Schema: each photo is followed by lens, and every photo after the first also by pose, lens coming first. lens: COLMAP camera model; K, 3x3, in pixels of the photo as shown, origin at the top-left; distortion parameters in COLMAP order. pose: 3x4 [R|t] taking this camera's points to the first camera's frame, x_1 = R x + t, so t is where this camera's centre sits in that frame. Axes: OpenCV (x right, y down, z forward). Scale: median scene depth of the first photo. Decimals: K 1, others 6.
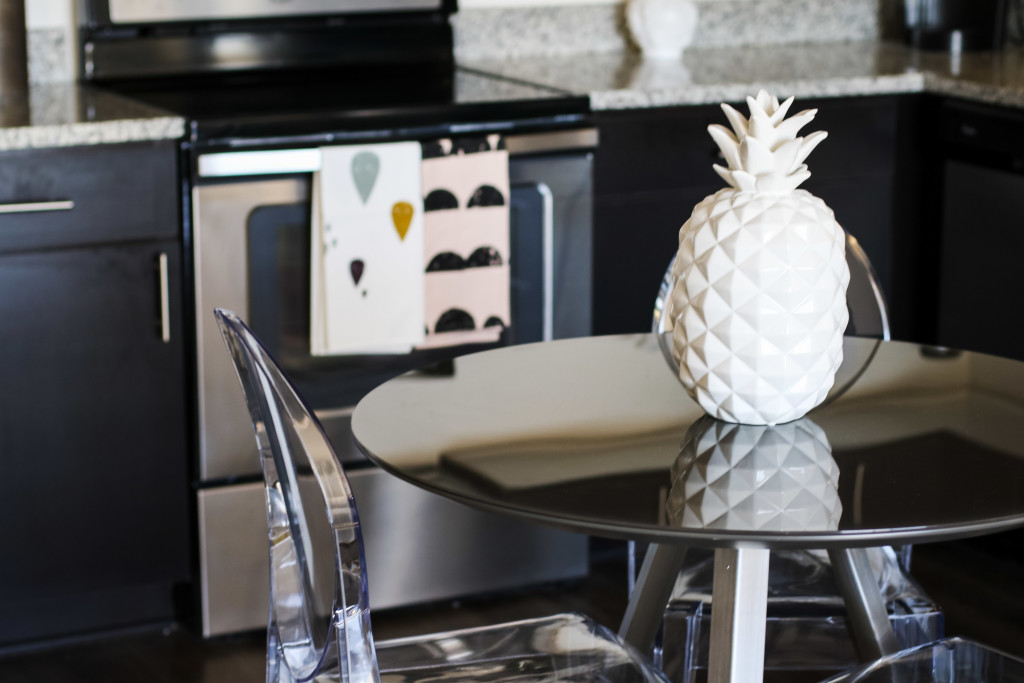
lens RADIAL K [[2394.9, 0, 512.0], [0, 2394.9, 341.5], [0, 0, 1]] dist [-0.152052, 0.117618]
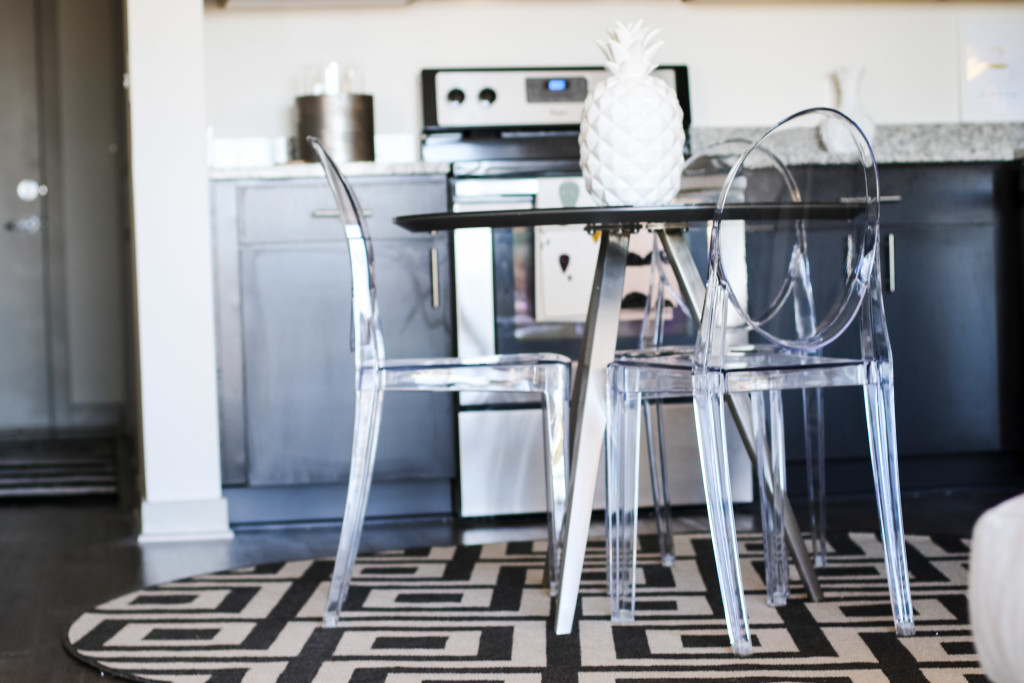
lens RADIAL K [[2382.7, 0, 512.0], [0, 2382.7, 341.5], [0, 0, 1]] dist [-0.141334, 0.018546]
pose [[0.952692, -0.019108, -0.303335, 0.347383], [-0.035163, 0.984391, -0.172447, 0.271551], [0.301896, 0.174955, 0.937150, -0.380454]]
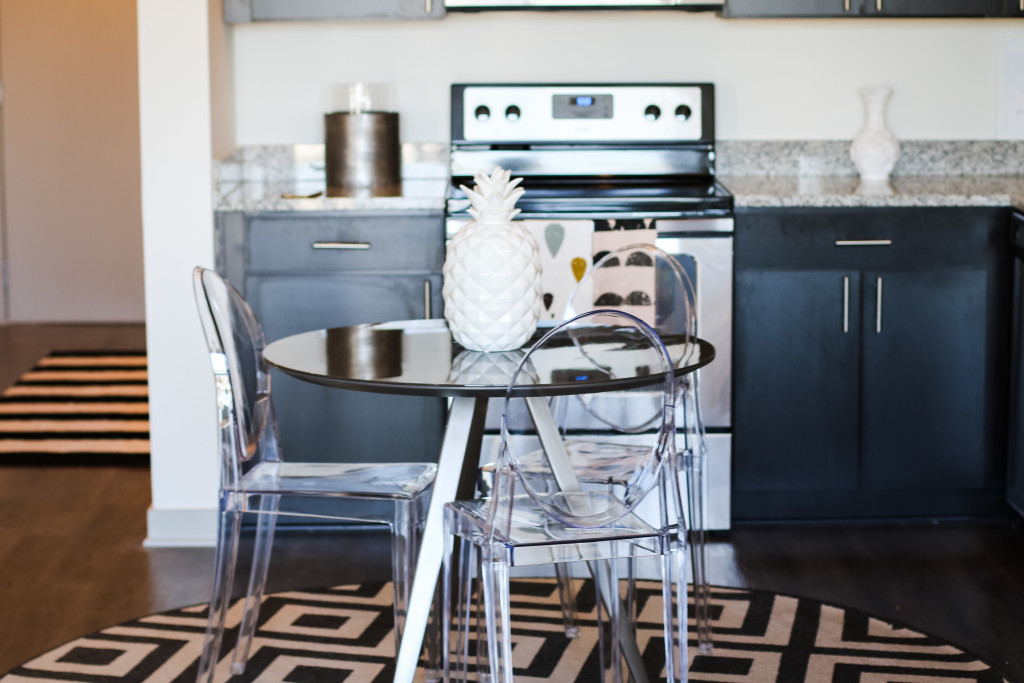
lens RADIAL K [[2382.7, 0, 512.0], [0, 2382.7, 341.5], [0, 0, 1]] dist [-0.141334, 0.018546]
pose [[0.892705, 0.060227, -0.446599, 0.598630], [-0.091060, 0.994694, -0.047878, 0.071889], [0.441346, 0.083408, 0.893452, -0.382462]]
